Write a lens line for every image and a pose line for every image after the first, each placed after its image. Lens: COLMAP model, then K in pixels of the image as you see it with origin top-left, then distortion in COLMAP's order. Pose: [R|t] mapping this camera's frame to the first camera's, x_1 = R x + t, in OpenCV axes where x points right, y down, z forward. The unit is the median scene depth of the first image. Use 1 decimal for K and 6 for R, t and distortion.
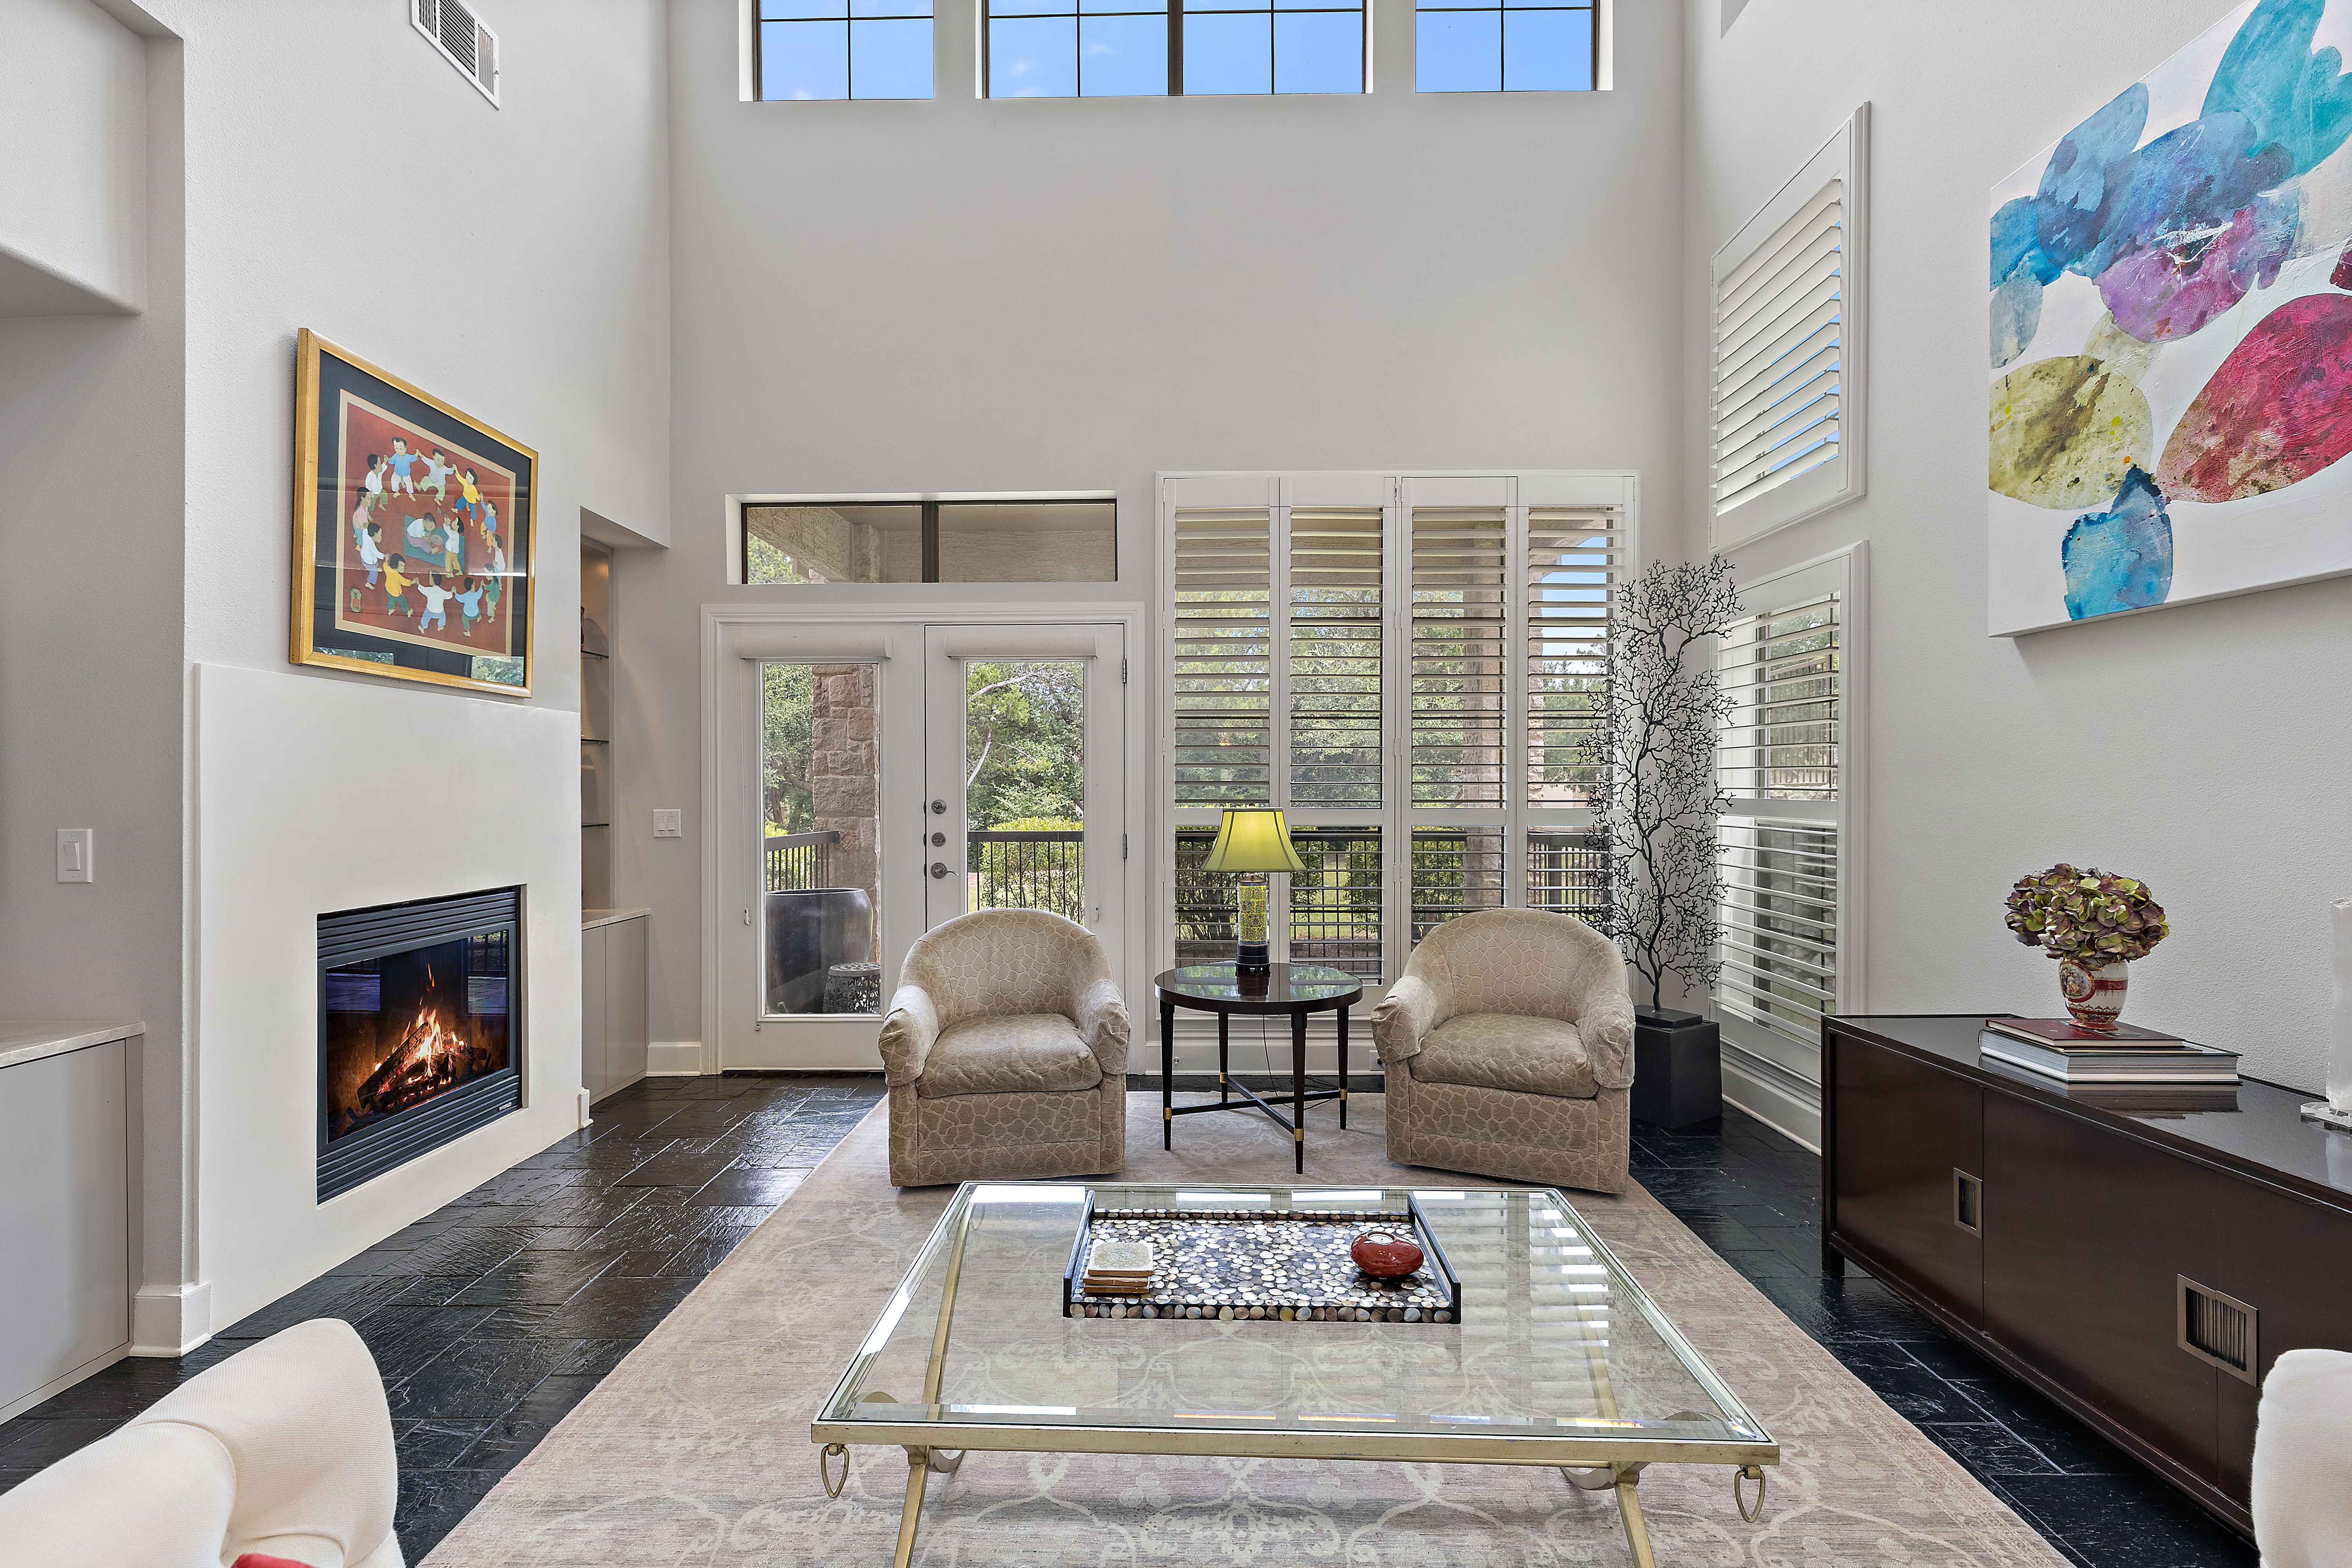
lens RADIAL K [[1057.9, 0, 1145.8], [0, 1057.9, 789.9], [0, 0, 1]] dist [0.001376, -0.000065]
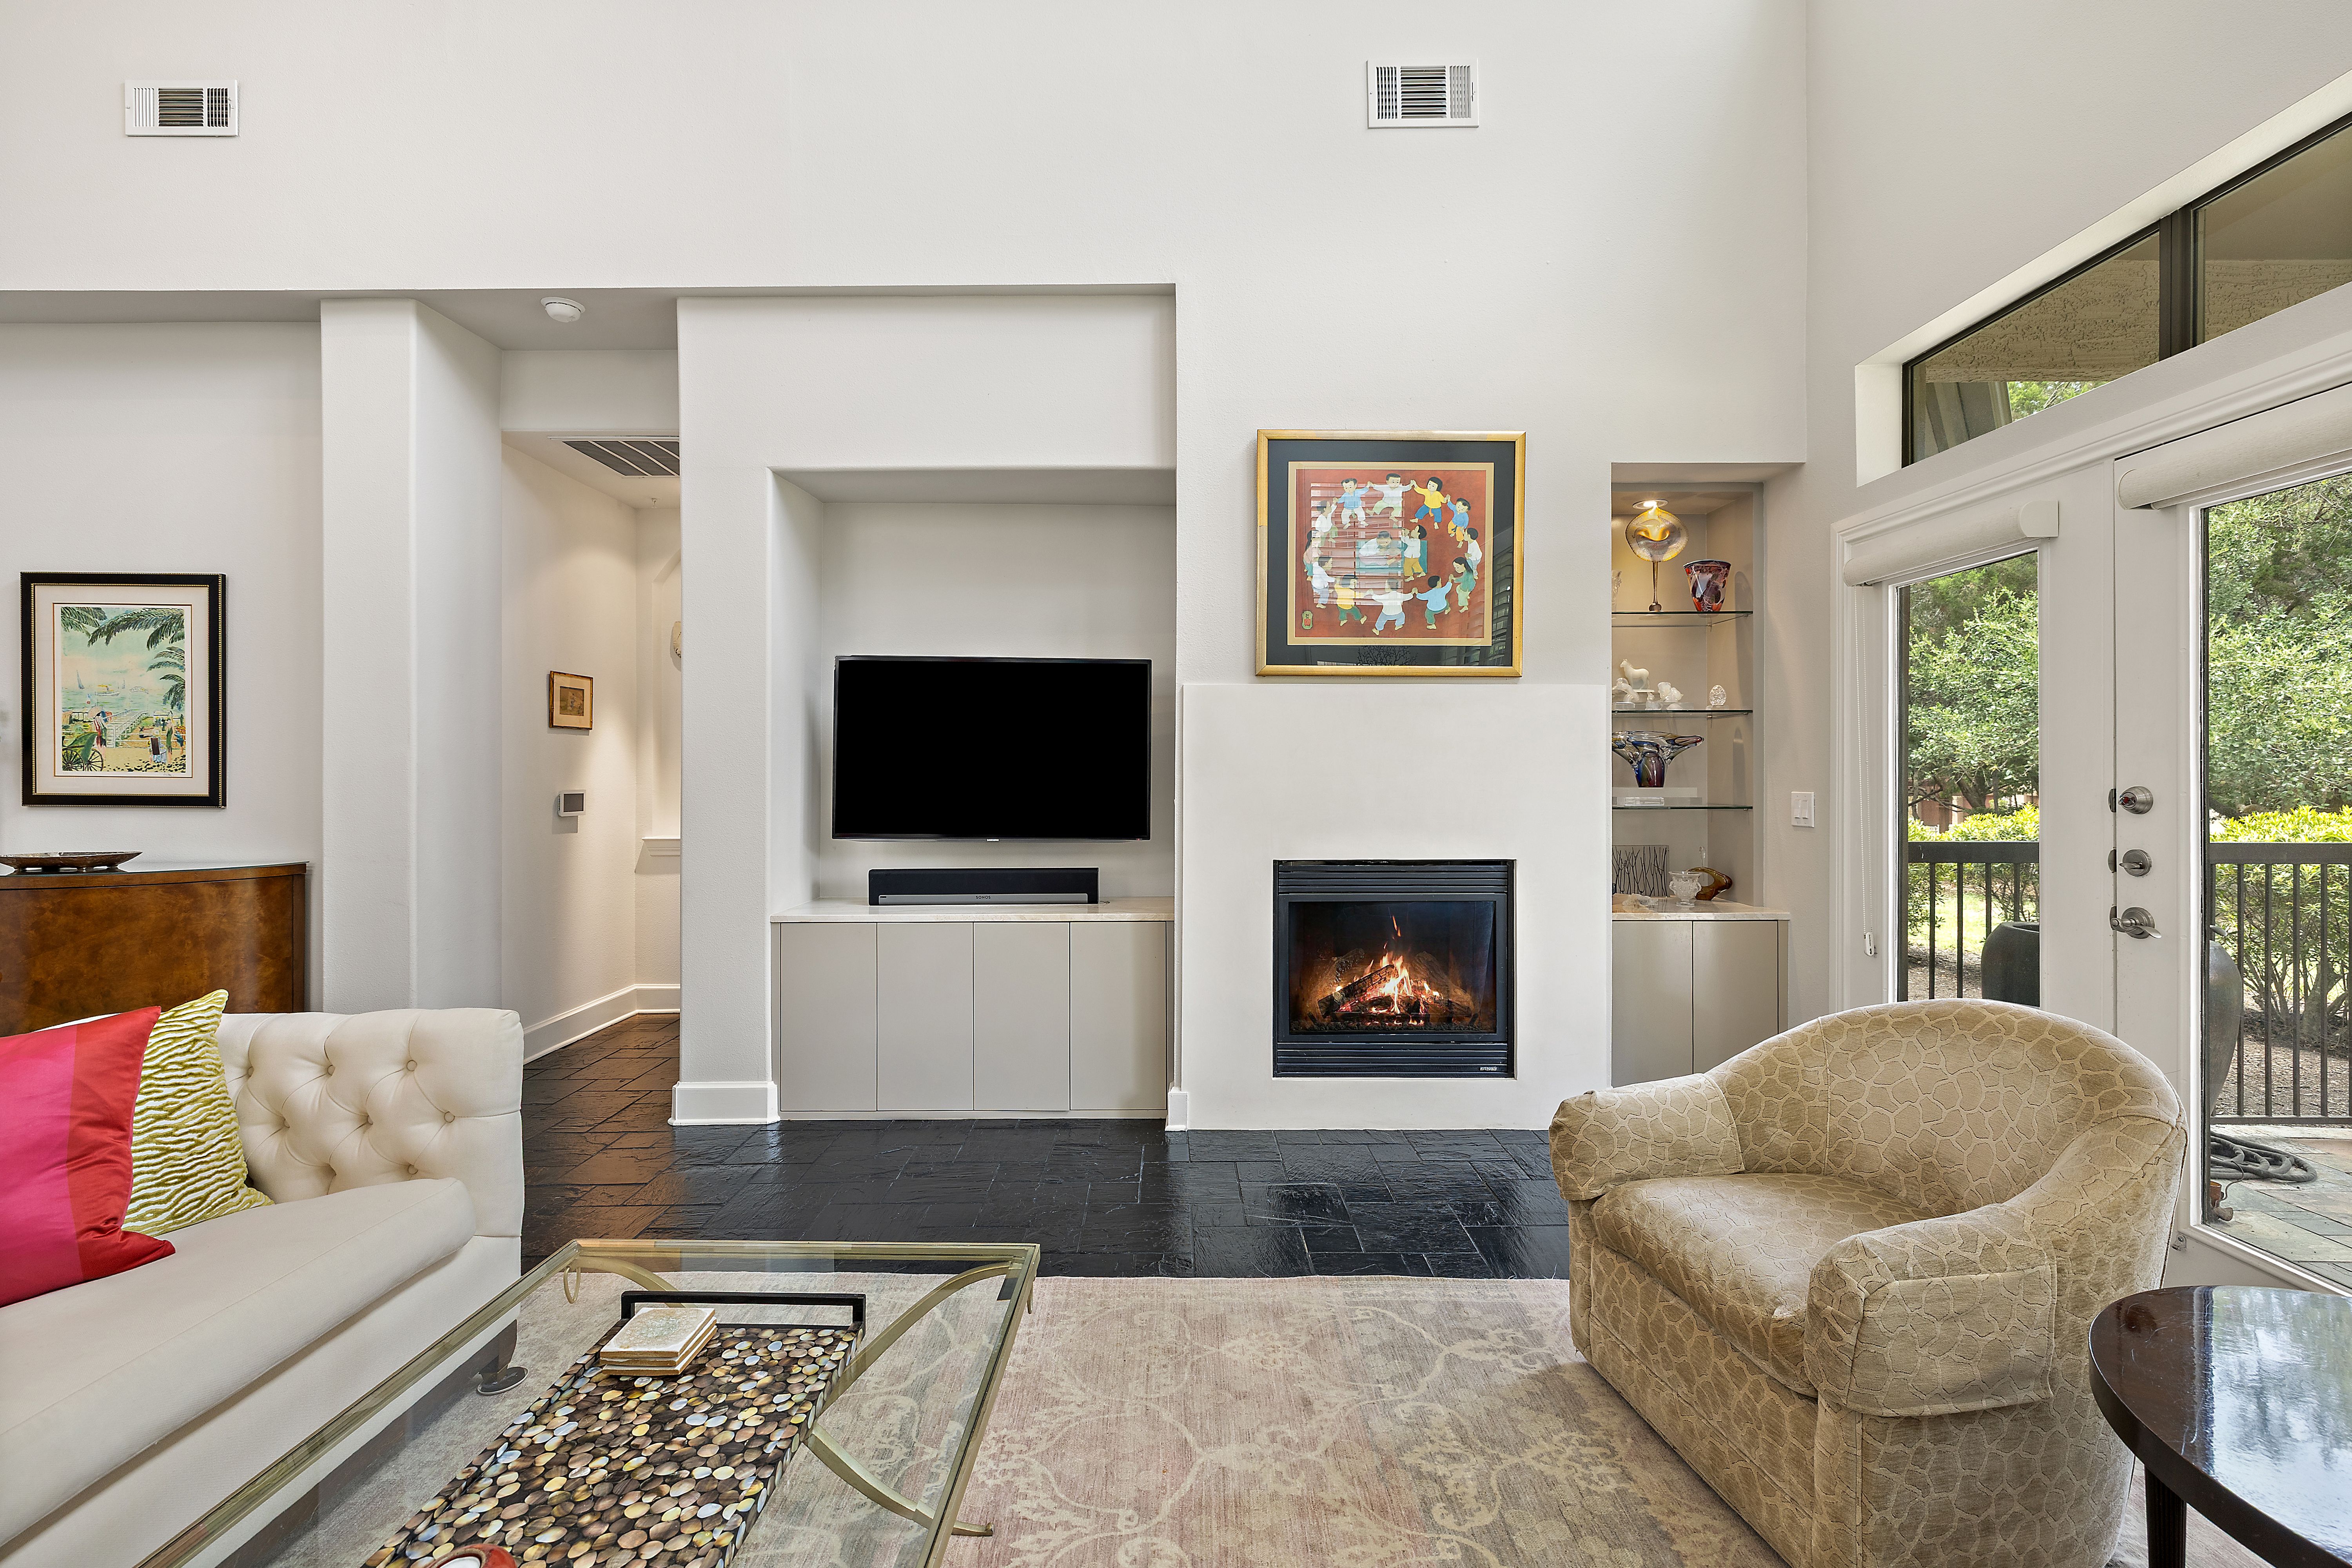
lens RADIAL K [[984.2, 0, 1177.6], [0, 984.2, 767.3], [0, 0, 1]] dist [0.002594, -0.000151]
pose [[0.017973, 0.002427, -0.999836, 0.401590], [0.001212, 0.999996, 0.002449, -0.003081], [0.999838, -0.001256, 0.017970, 0.737509]]
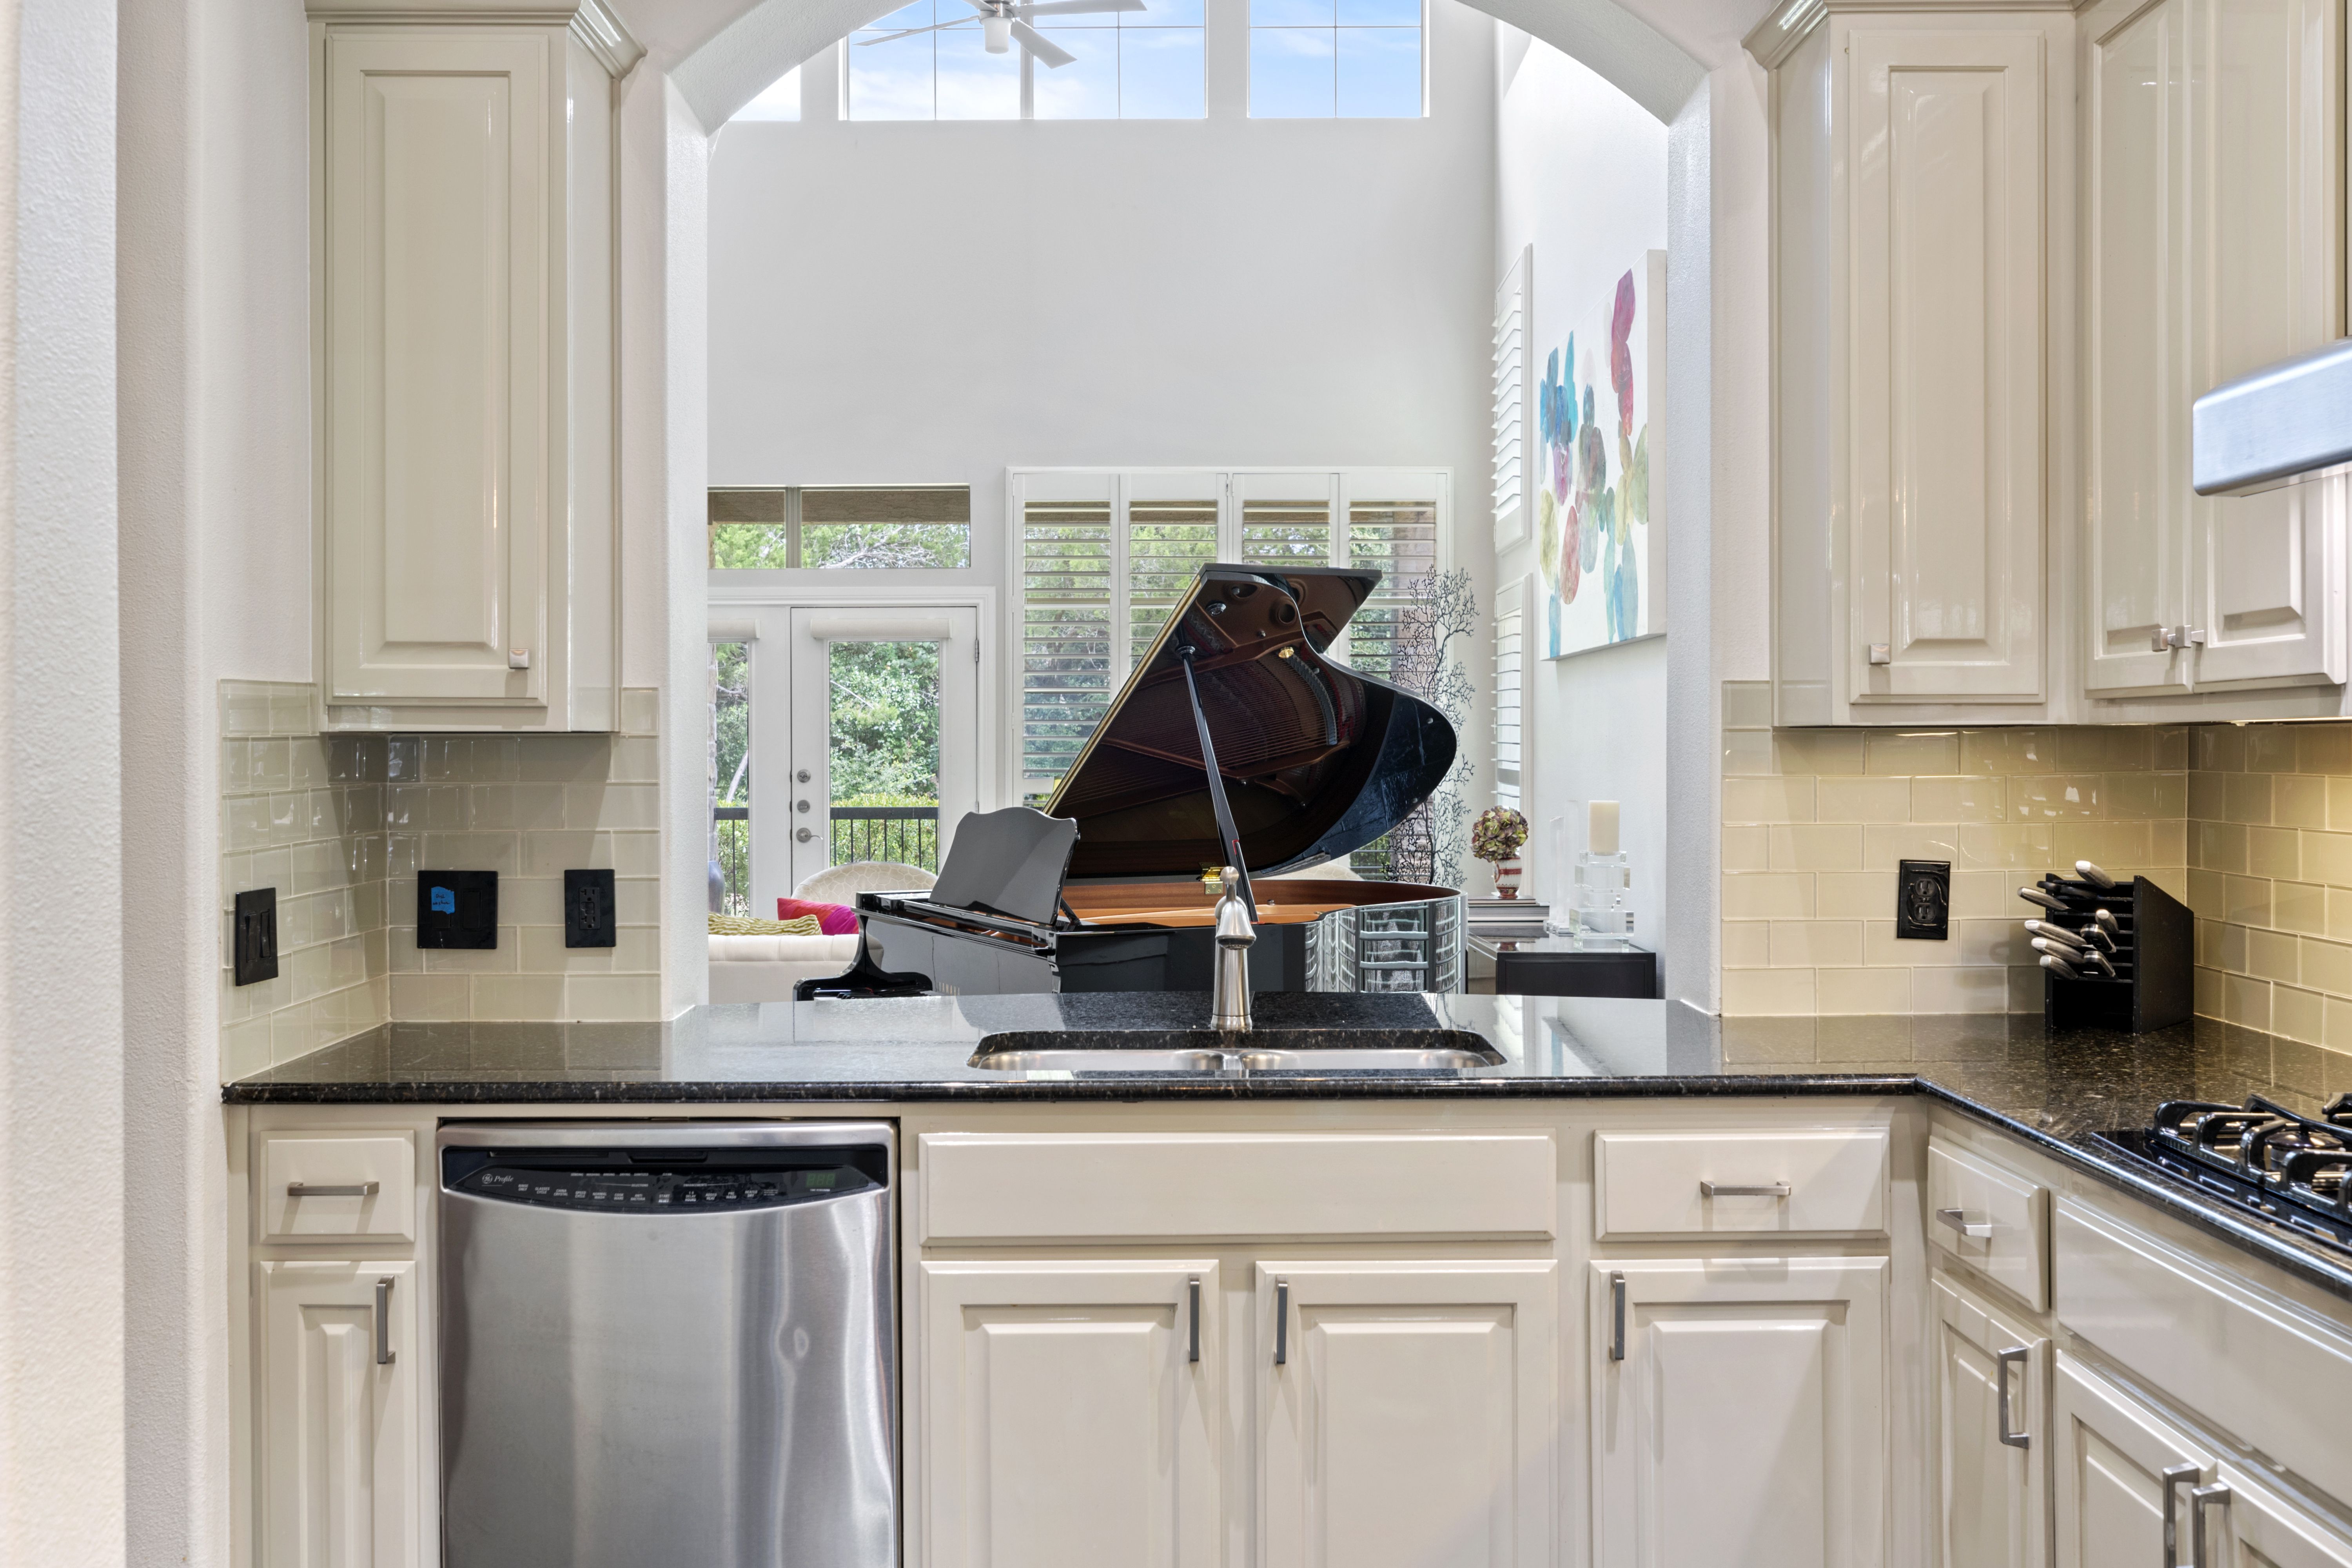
lens RADIAL K [[2287.1, 0, 1176.0], [0, 2287.1, 784.0], [0, 0, 1]] dist [-0.000818, -0.000128]
pose [[0.999368, 0.000256, 0.035537, 0.139235], [-0.000743, 0.999906, 0.013673, -0.010662], [-0.035530, -0.013691, 0.999275, -1.876838]]
